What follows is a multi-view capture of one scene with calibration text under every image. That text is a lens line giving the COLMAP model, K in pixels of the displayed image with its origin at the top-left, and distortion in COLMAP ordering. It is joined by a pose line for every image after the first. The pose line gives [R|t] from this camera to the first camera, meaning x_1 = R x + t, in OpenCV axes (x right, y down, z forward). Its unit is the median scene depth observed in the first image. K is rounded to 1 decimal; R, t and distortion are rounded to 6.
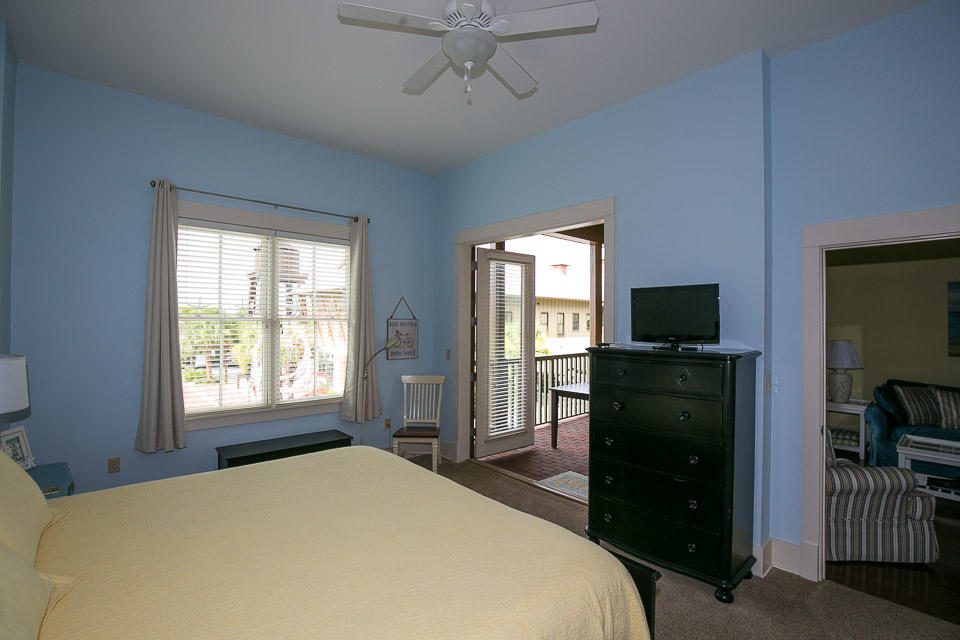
lens RADIAL K [[441.2, 0, 479.0], [0, 441.2, 317.7], [0, 0, 1]] dist [-0.035166, 0.007976]
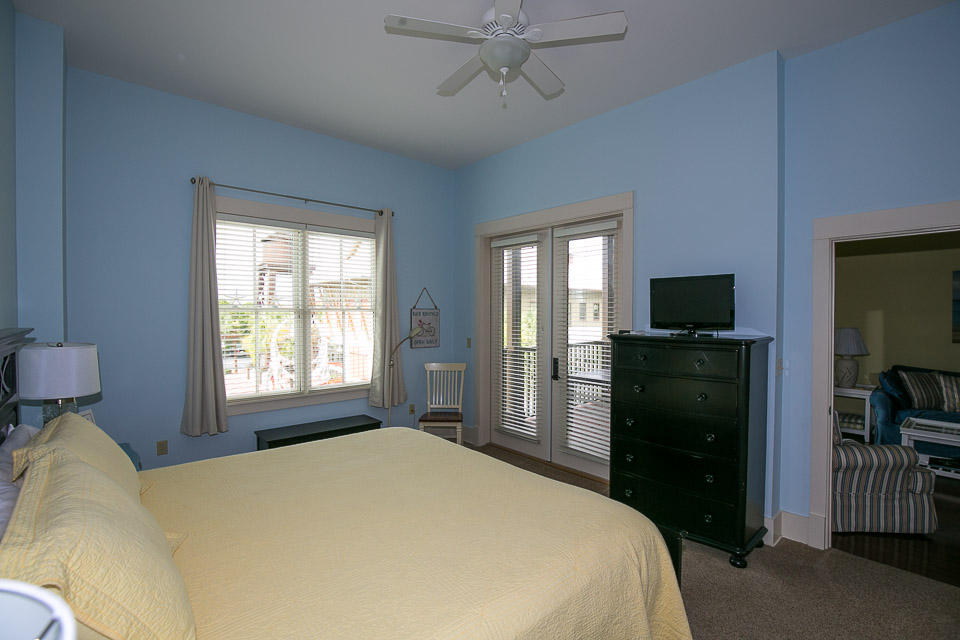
lens RADIAL K [[441.2, 0, 483.1], [0, 441.2, 318.0], [0, 0, 1]] dist [-0.035166, 0.007976]
pose [[0.999980, -0.004642, -0.004234, -0.054959], [0.004738, 0.999722, 0.023110, 0.001888], [0.004125, -0.023129, 0.999724, -0.063364]]
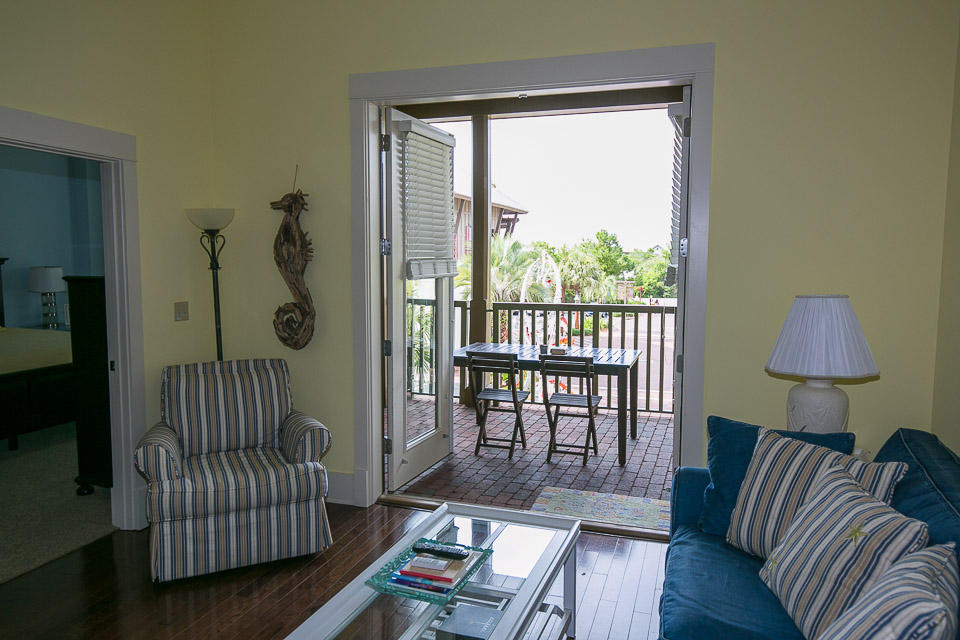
lens RADIAL K [[676.9, 0, 478.7], [0, 676.9, 314.5], [0, 0, 1]] dist [0.004704, -0.000851]
pose [[0.480335, 0.072132, -0.874114, 2.094730], [0.009634, 0.996118, 0.087494, 0.026573], [0.877032, -0.050447, 0.477775, 0.851289]]
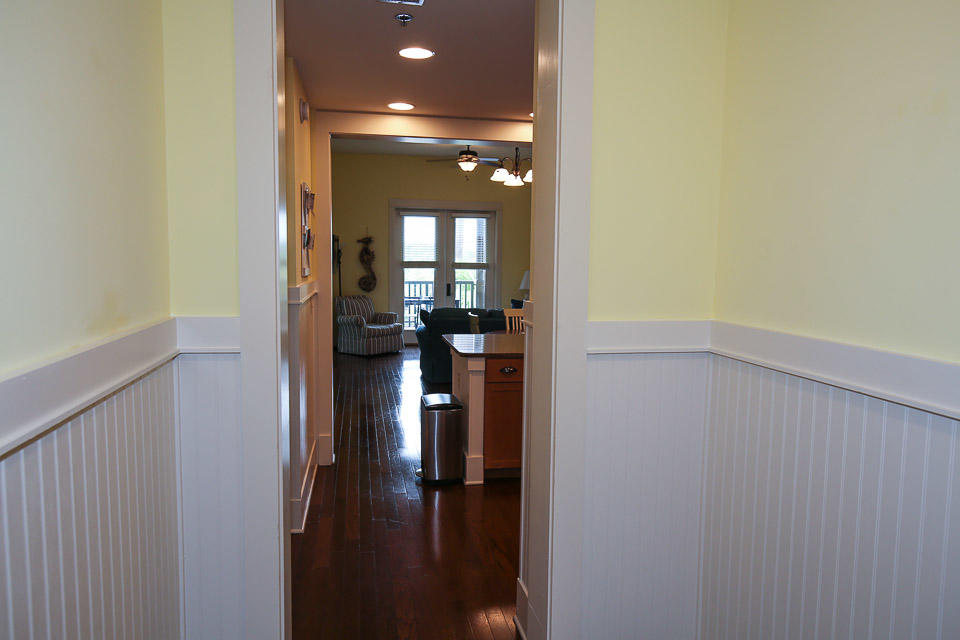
lens RADIAL K [[646.3, 0, 488.4], [0, 646.3, 320.0], [0, 0, 1]] dist [0.010025, 0.000254]
pose [[0.854621, 0.052202, -0.516622, 3.233457], [-0.000822, 0.995069, 0.099185, 0.004180], [0.519252, -0.084341, 0.850449, -1.615885]]
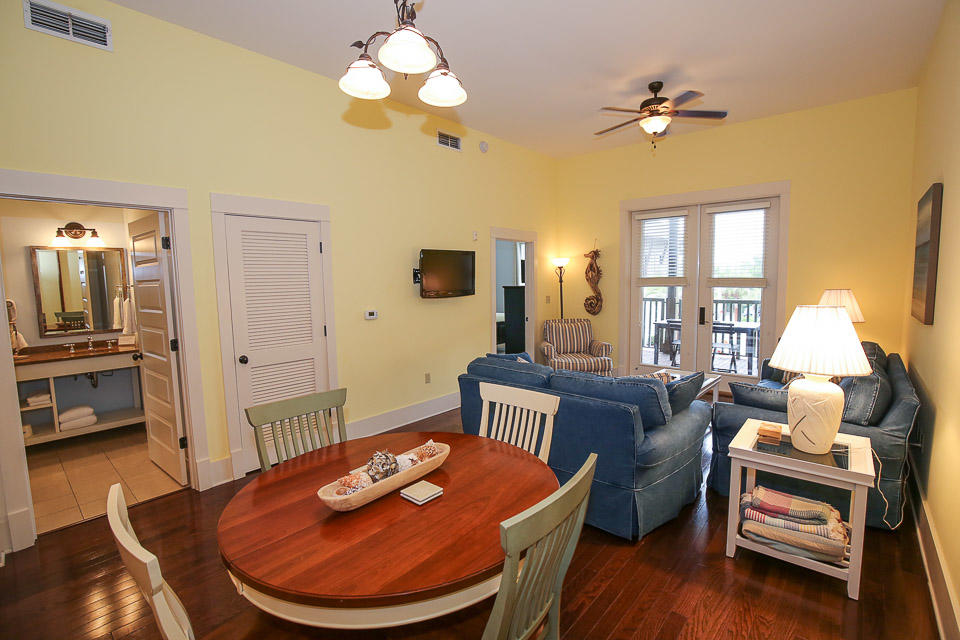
lens RADIAL K [[441.2, 0, 483.3], [0, 441.2, 321.0], [0, 0, 1]] dist [-0.035166, 0.007976]
pose [[0.118018, 0.088983, -0.989017, 2.779946], [0.029713, 0.995215, 0.093086, 0.025799], [0.992567, -0.040372, 0.114809, 0.399158]]
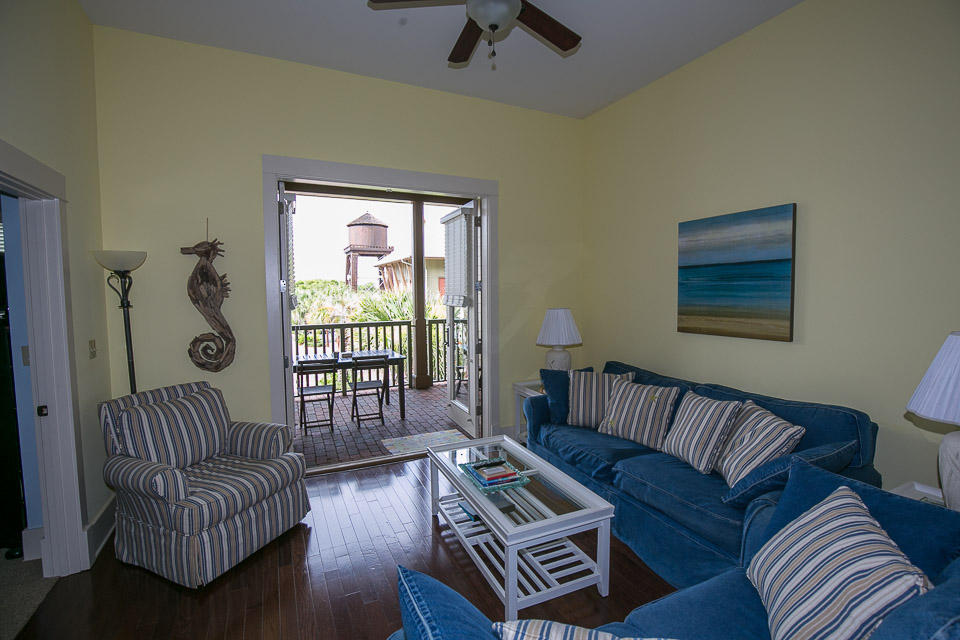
lens RADIAL K [[441.2, 0, 482.1], [0, 441.2, 322.5], [0, 0, 1]] dist [-0.035166, 0.007976]
pose [[0.955378, 0.007187, -0.295299, 1.655479], [0.017684, 0.996519, 0.081467, 0.019930], [0.294857, -0.083054, 0.951925, 0.378295]]
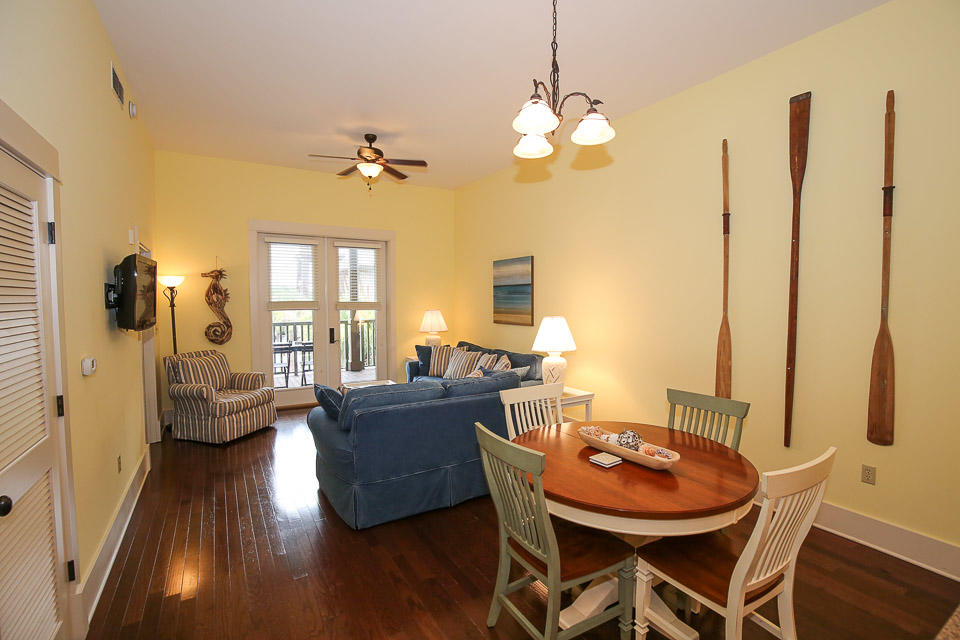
lens RADIAL K [[441.2, 0, 483.7], [0, 441.2, 320.7], [0, 0, 1]] dist [-0.035166, 0.007976]
pose [[0.980922, 0.003069, -0.194379, 2.165702], [0.009517, 0.997919, 0.063781, 0.006820], [0.194170, -0.064414, 0.978851, -0.383362]]
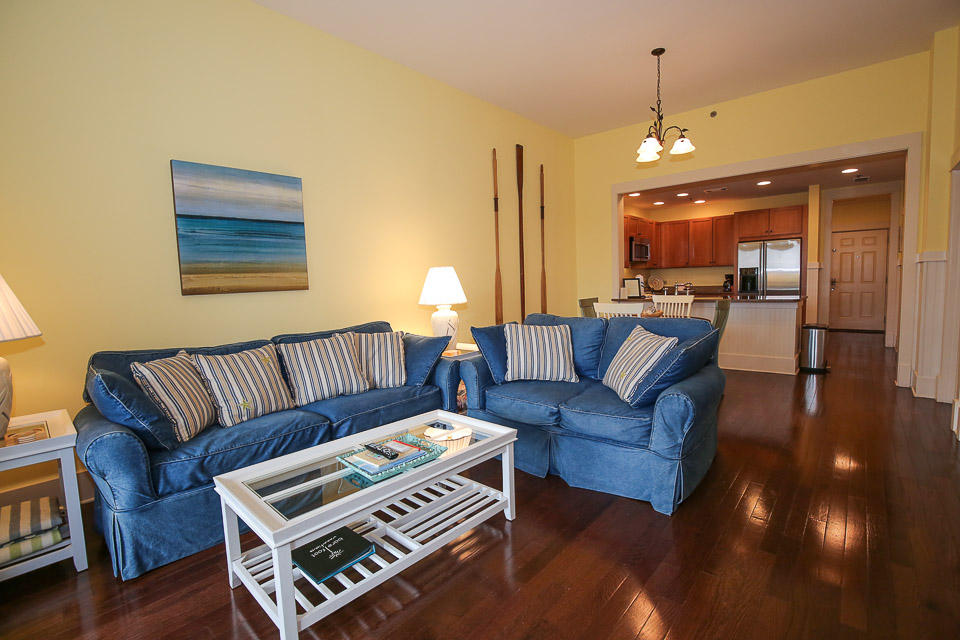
lens RADIAL K [[441.2, 0, 474.7], [0, 441.2, 324.4], [0, 0, 1]] dist [-0.035166, 0.007976]
pose [[-0.077484, -0.093742, 0.992577, 0.816556], [0.020686, 0.995204, 0.095605, 0.135568], [-0.996779, 0.027940, -0.075174, 1.087888]]
